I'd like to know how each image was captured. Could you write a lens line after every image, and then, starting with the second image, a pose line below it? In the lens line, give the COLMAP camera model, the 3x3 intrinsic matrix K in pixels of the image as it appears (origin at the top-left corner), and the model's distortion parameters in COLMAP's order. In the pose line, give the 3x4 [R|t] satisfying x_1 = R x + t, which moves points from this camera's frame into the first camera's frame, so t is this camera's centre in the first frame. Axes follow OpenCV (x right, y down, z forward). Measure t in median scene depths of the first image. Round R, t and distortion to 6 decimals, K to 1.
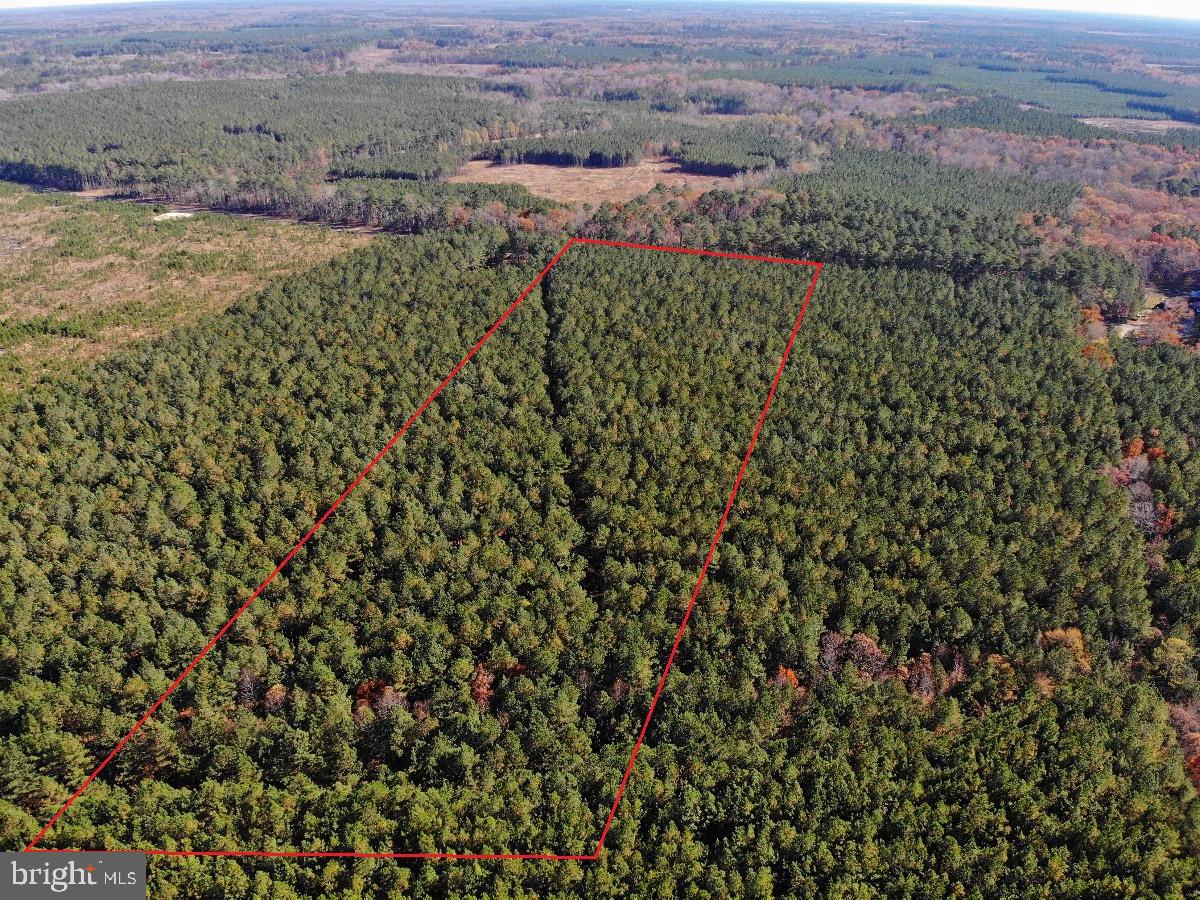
lens RADIAL K [[1008.2, 0, 596.6], [0, 1008.2, 452.8], [0, 0, 1]] dist [0.094512, -0.327975]
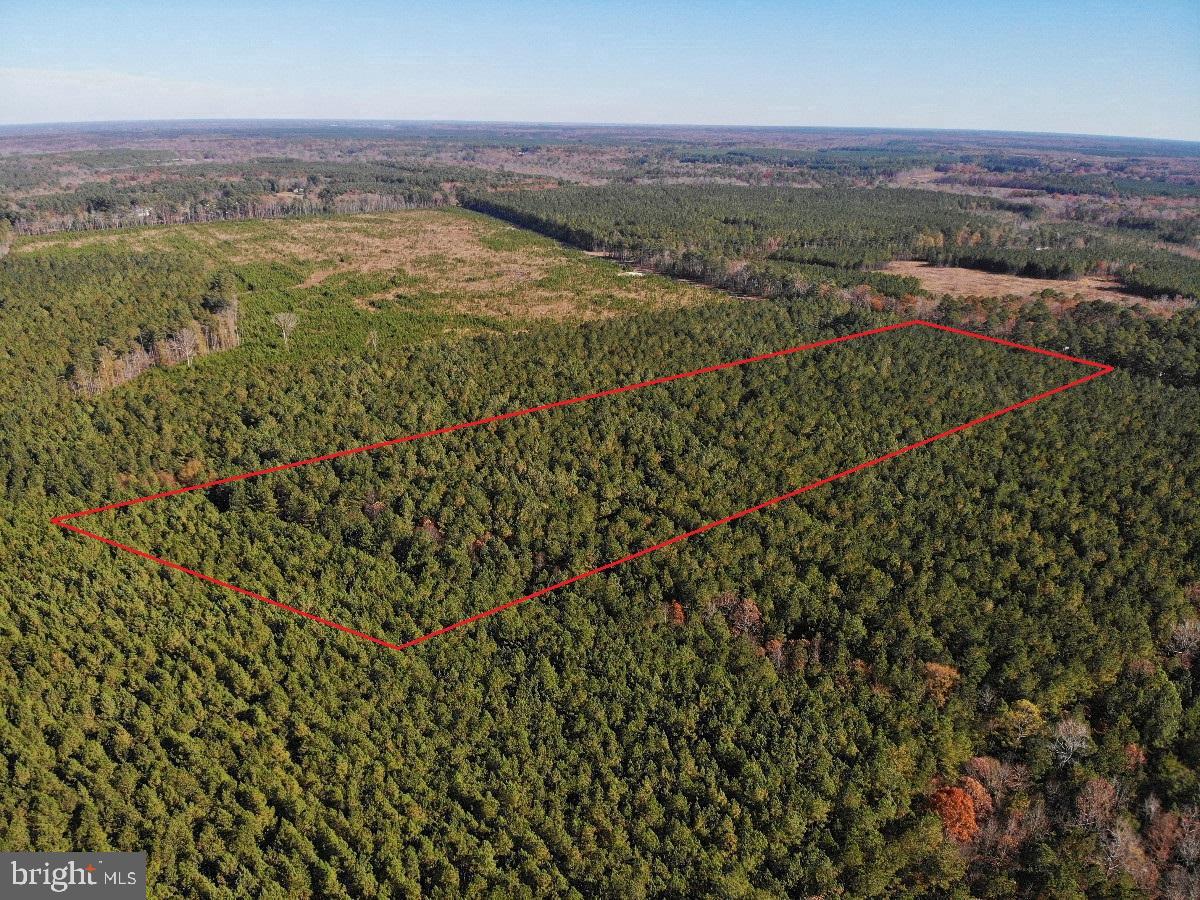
lens RADIAL K [[1008.2, 0, 596.6], [0, 1008.2, 452.8], [0, 0, 1]] dist [0.094512, -0.327975]
pose [[0.786896, 0.189730, -0.587194, 0.310234], [-0.261605, 0.964388, -0.038969, 0.045590], [0.558889, 0.184277, 0.808508, -0.037924]]
